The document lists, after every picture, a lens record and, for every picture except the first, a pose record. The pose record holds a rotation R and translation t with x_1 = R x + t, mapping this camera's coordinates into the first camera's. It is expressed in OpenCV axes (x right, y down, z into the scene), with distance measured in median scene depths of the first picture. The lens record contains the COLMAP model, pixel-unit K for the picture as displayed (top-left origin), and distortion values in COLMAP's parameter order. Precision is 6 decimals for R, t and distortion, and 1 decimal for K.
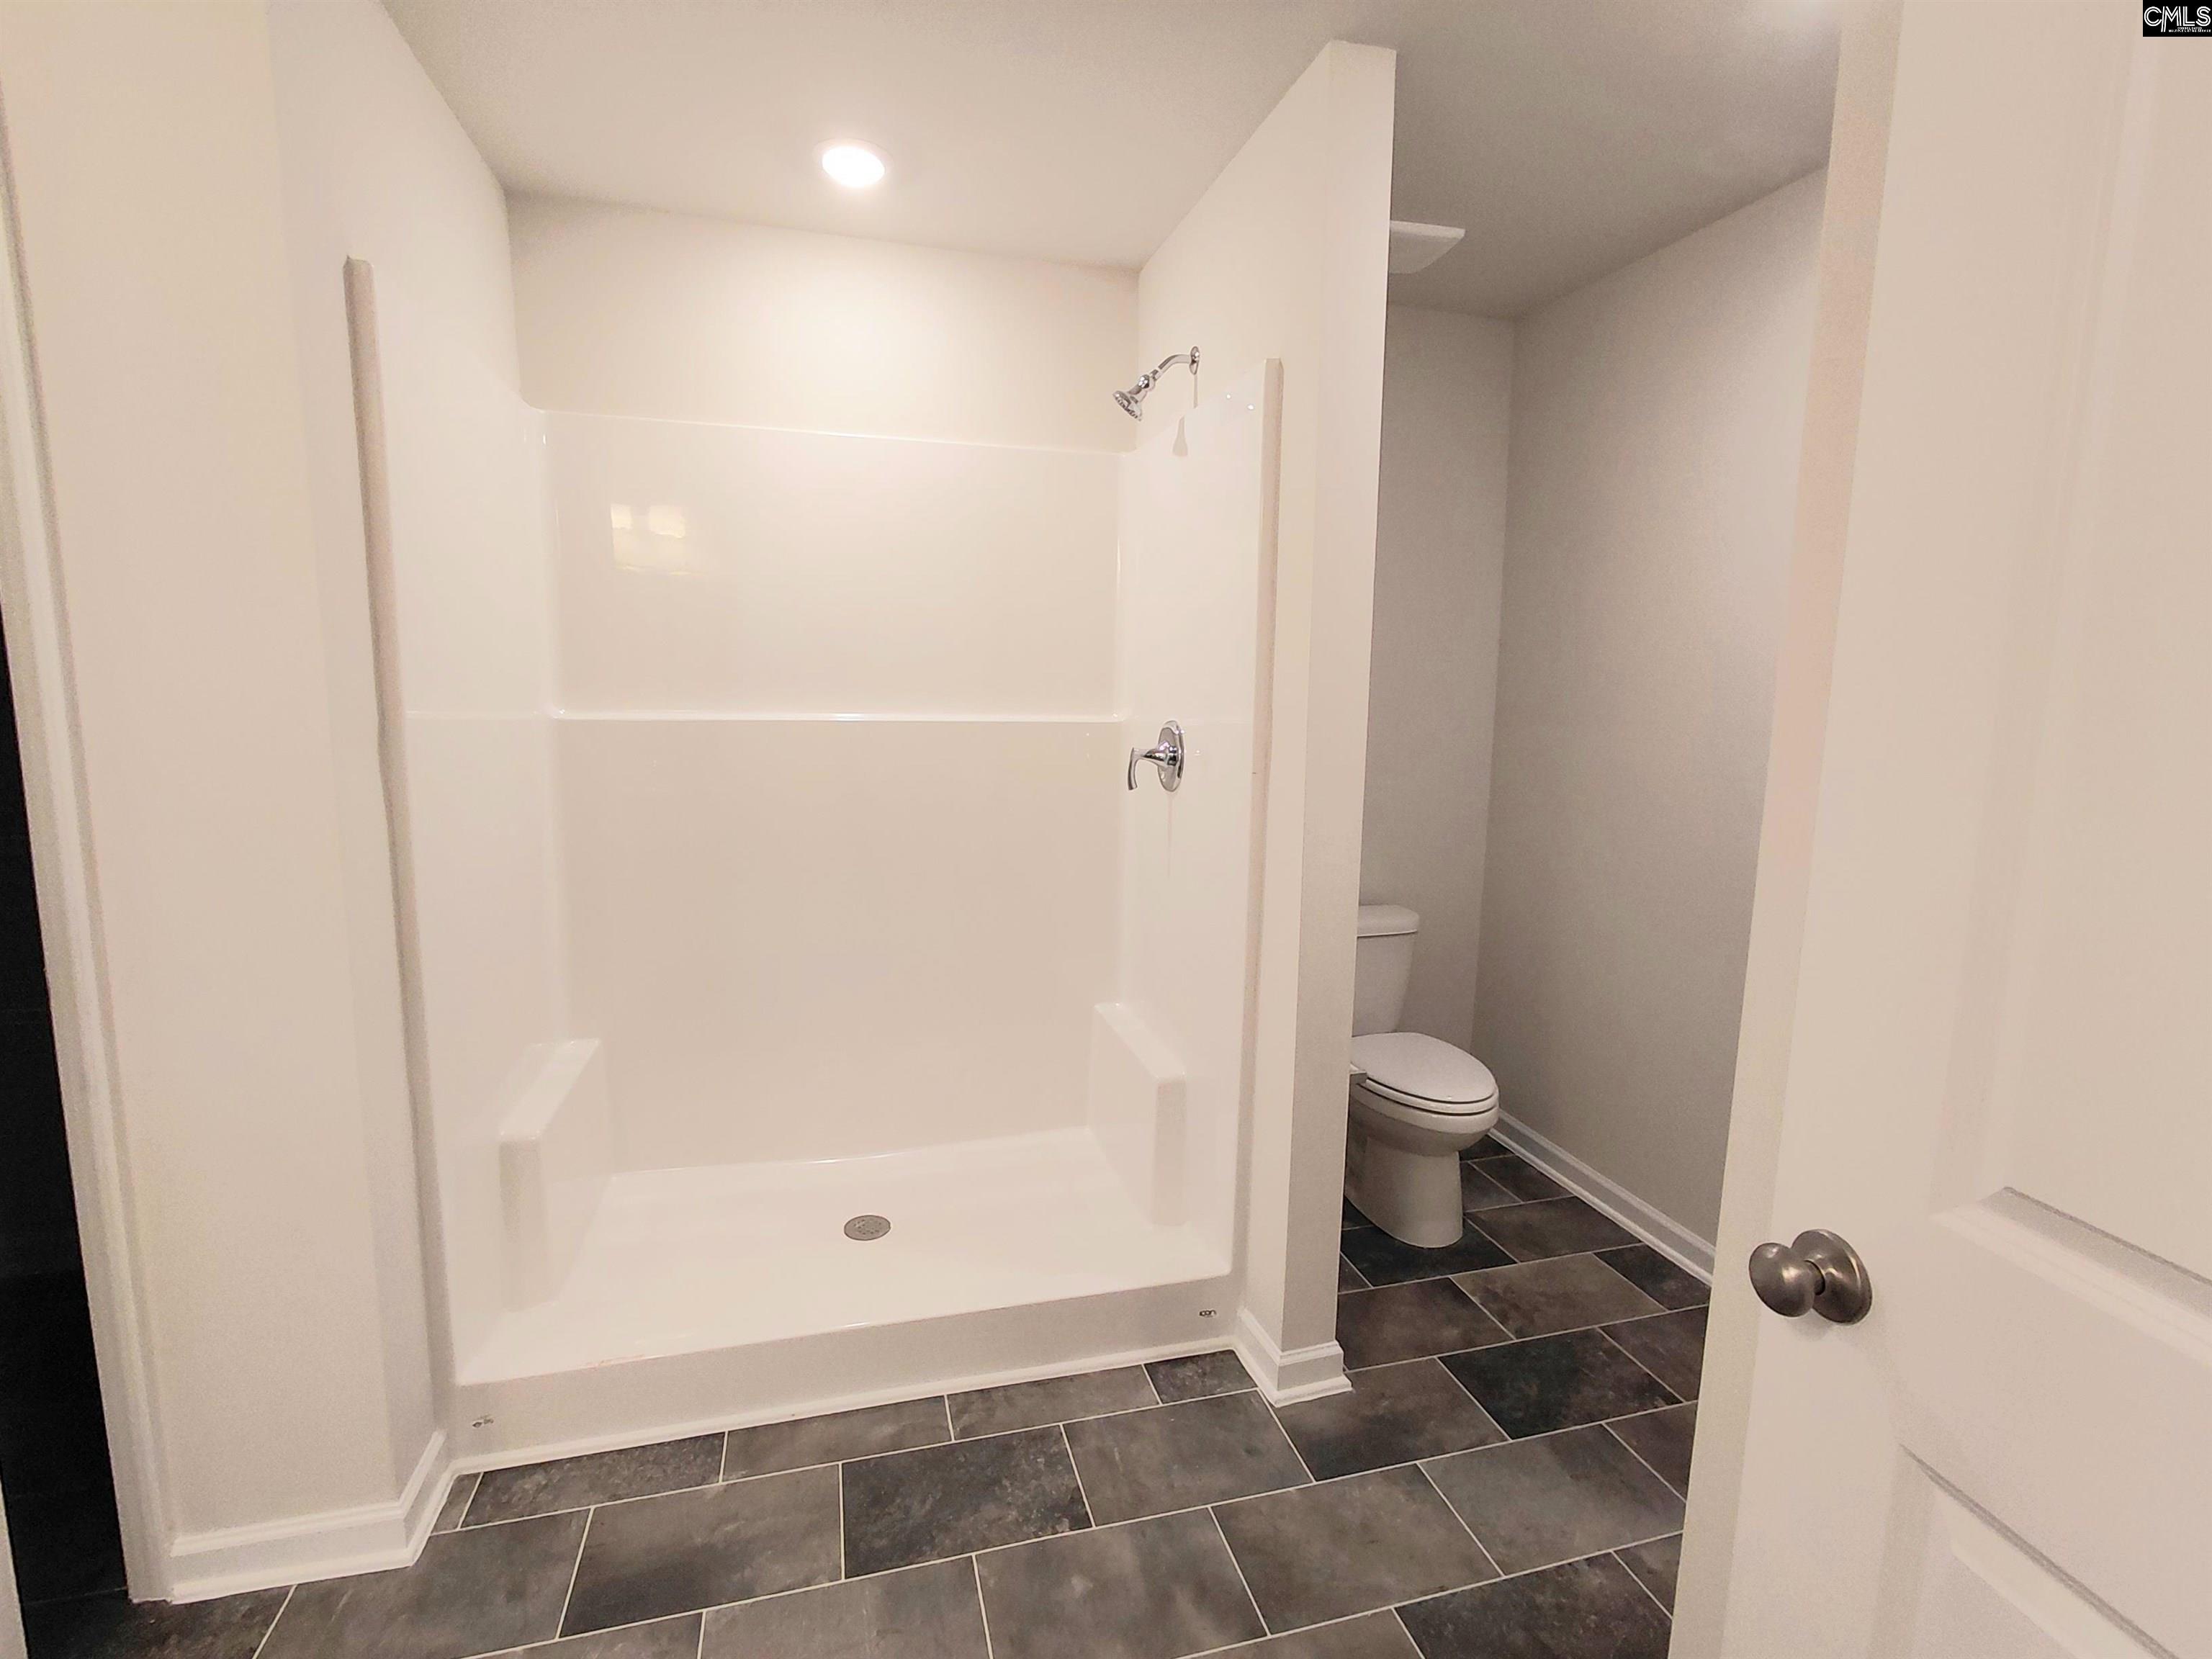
lens RADIAL K [[1011.4, 0, 1106.1], [0, 1011.4, 822.9], [0, 0, 1]] dist [-0.004549, -0.001085]
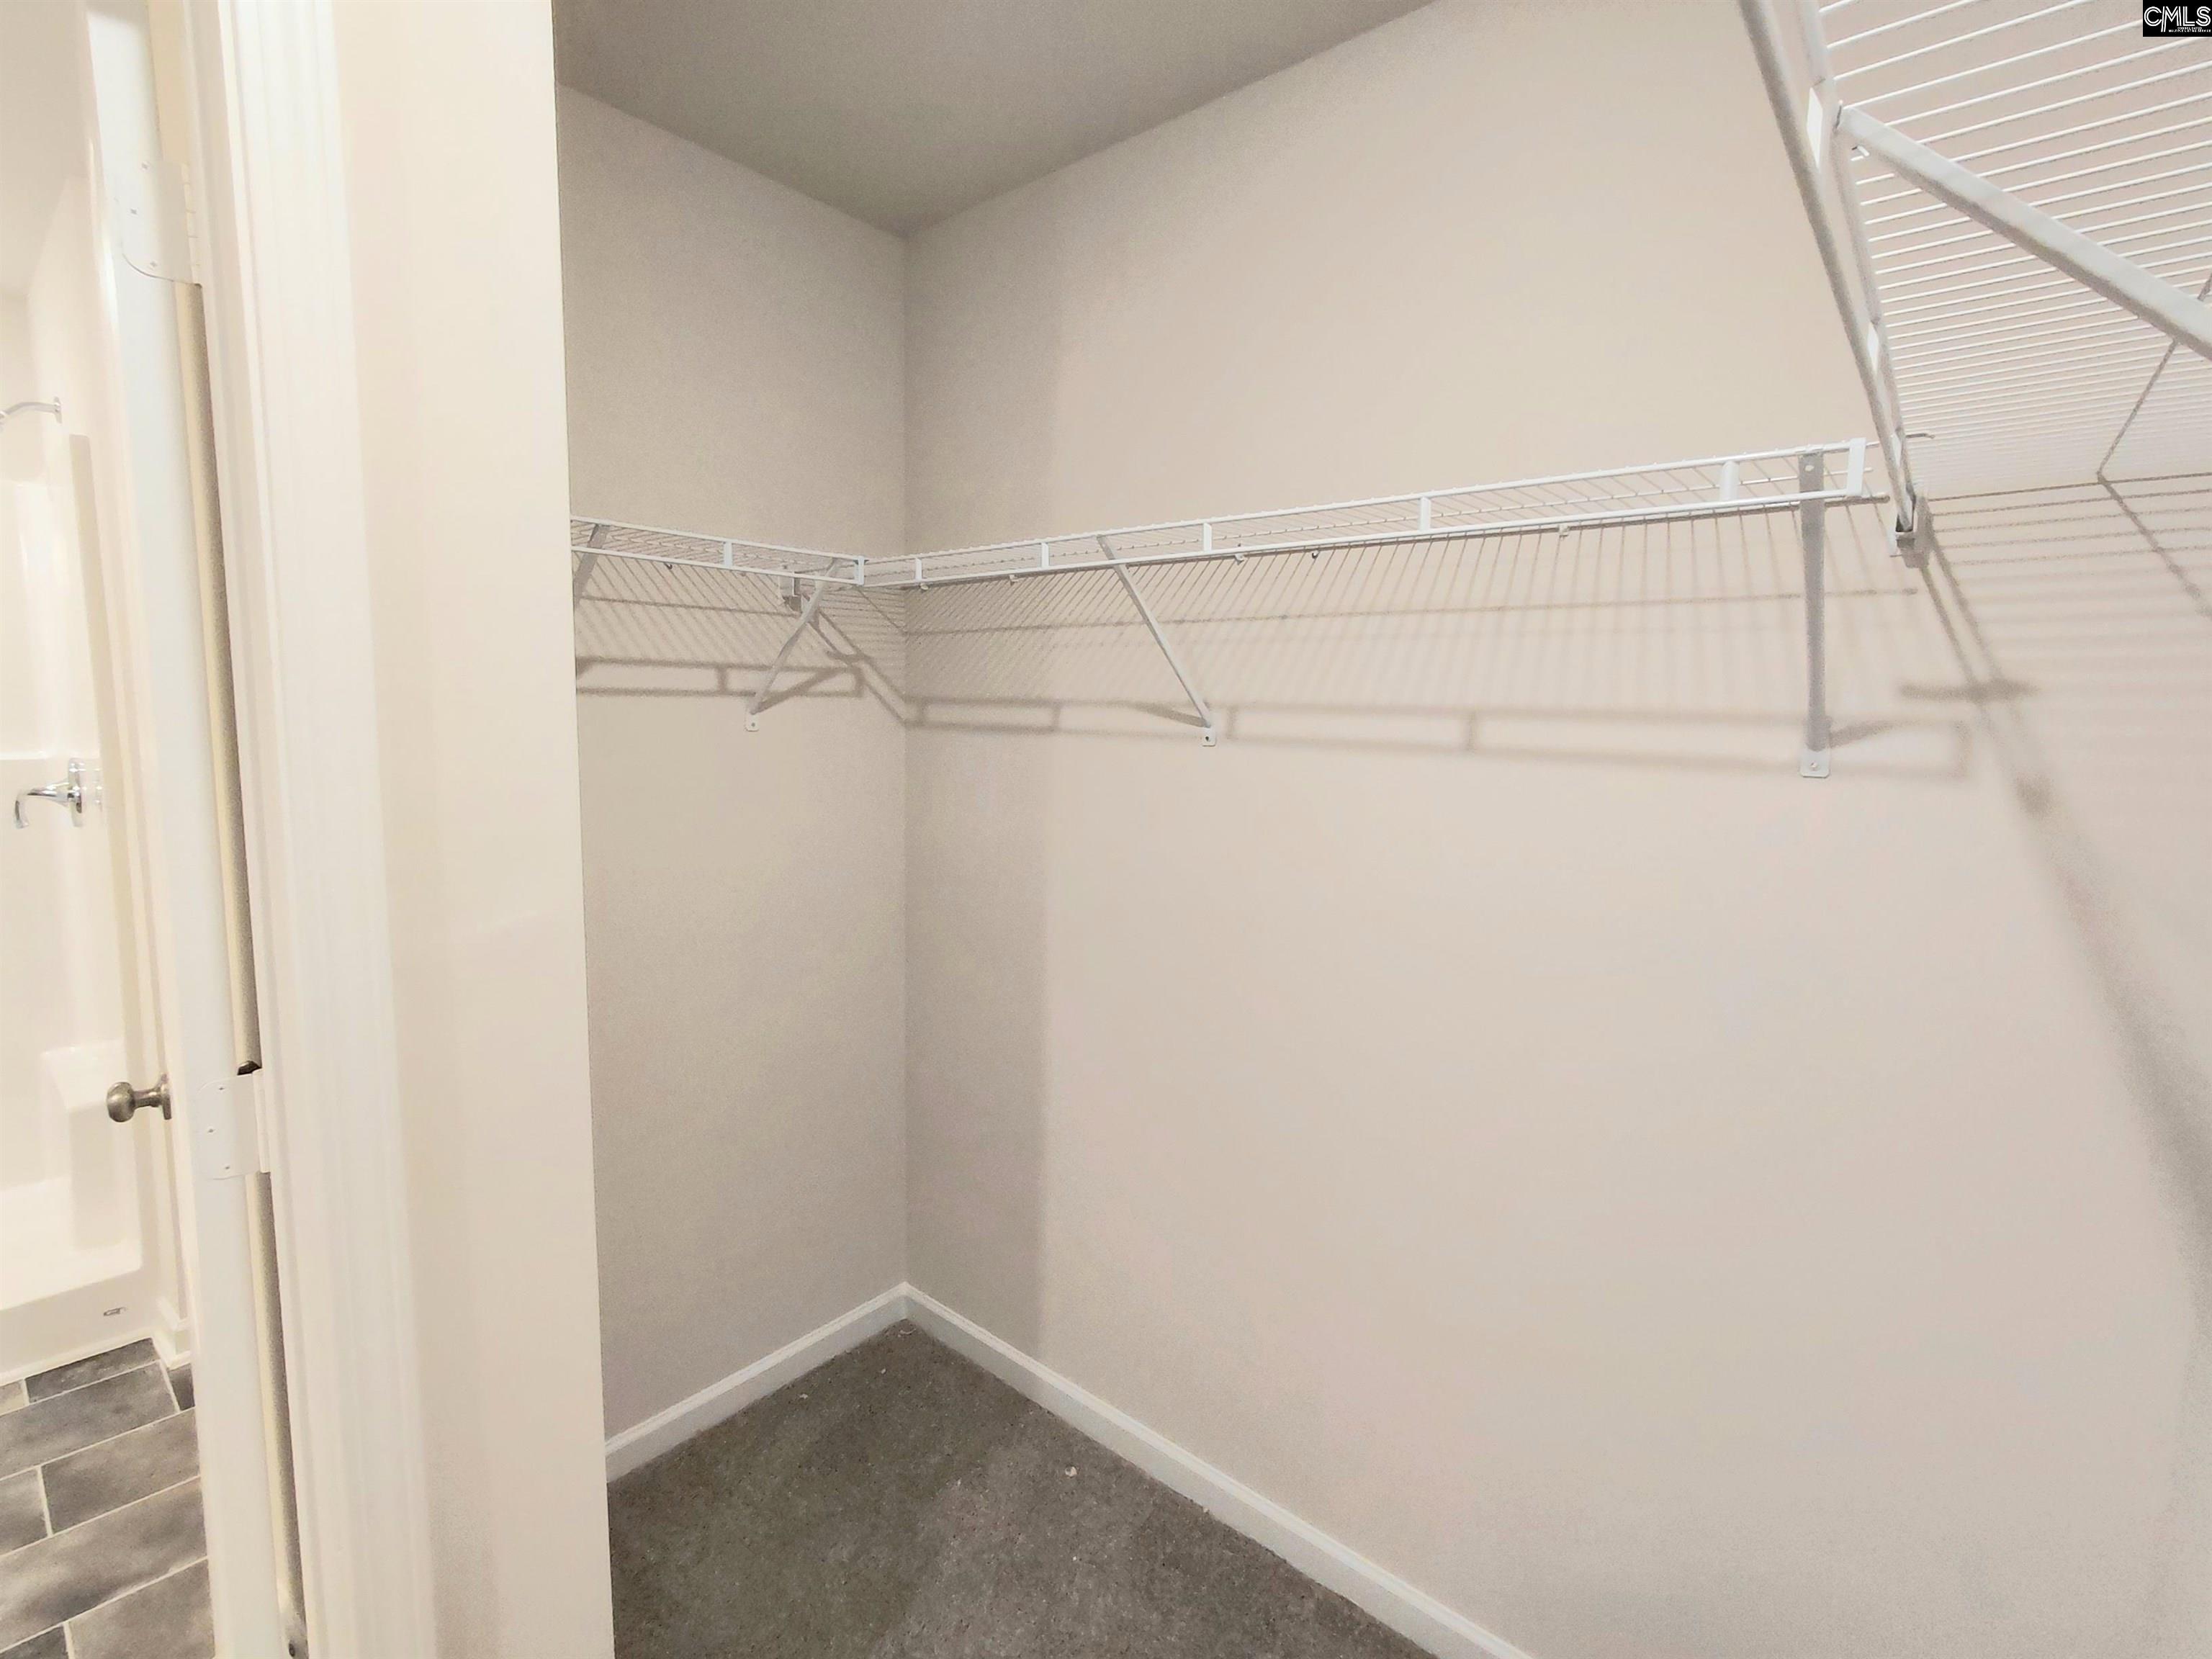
lens RADIAL K [[1011.4, 0, 1103.7], [0, 1011.4, 821.3], [0, 0, 1]] dist [-0.004549, -0.001085]
pose [[0.835380, -0.074886, 0.544547, 0.434702], [0.083854, 0.996443, 0.008392, 0.048580], [-0.543239, 0.038652, 0.838688, -0.477995]]
